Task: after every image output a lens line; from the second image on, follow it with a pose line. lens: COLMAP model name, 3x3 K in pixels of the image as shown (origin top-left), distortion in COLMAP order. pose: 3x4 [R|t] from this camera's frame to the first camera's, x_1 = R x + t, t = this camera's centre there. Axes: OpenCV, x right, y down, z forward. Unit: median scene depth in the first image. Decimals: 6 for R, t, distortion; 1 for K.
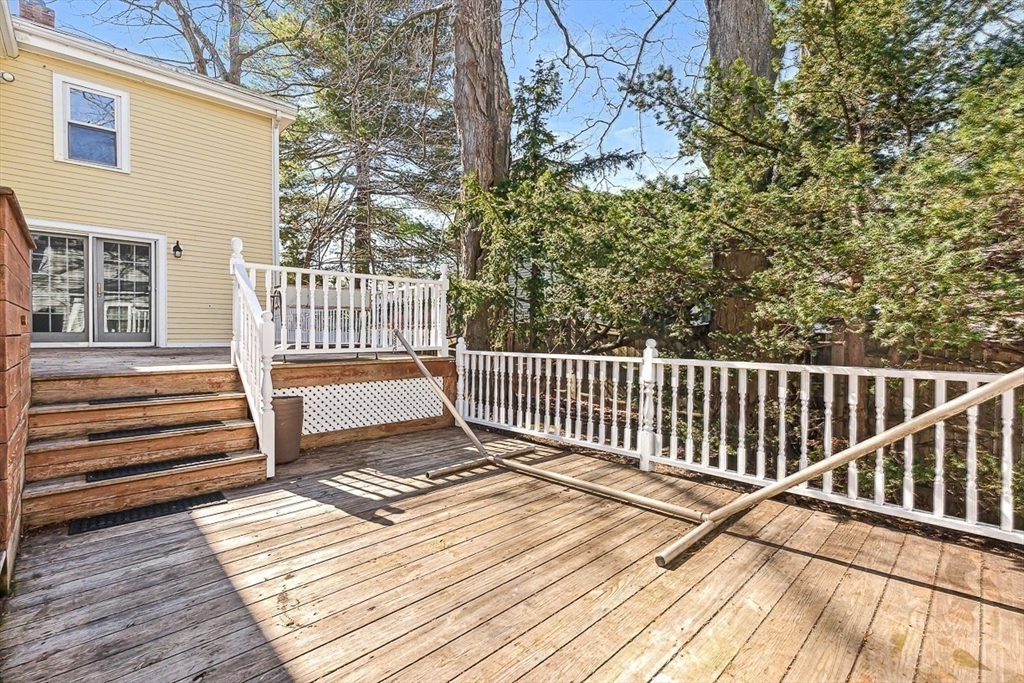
lens RADIAL K [[457.9, 0, 514.1], [0, 457.9, 339.1], [0, 0, 1]] dist [-0.003292, -0.000160]
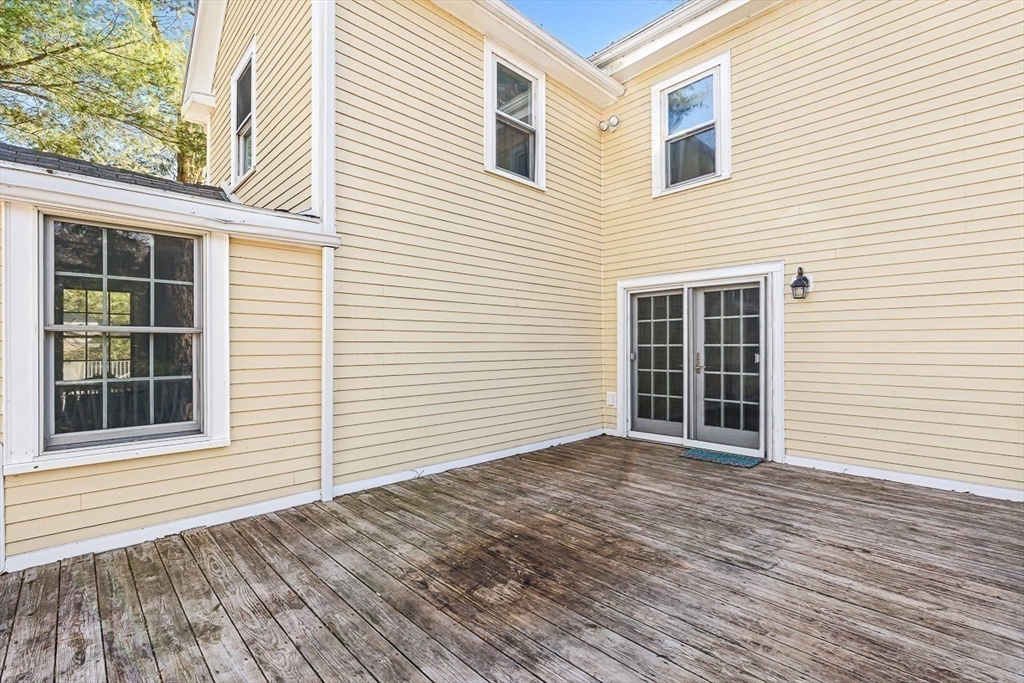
lens RADIAL K [[457.9, 0, 512.3], [0, 457.9, 342.6], [0, 0, 1]] dist [-0.003292, -0.000160]
pose [[0.004505, -0.011473, -0.999924, -0.217591], [-0.012966, 0.999849, -0.011531, -0.124947], [0.999906, 0.013017, 0.004356, 0.705992]]
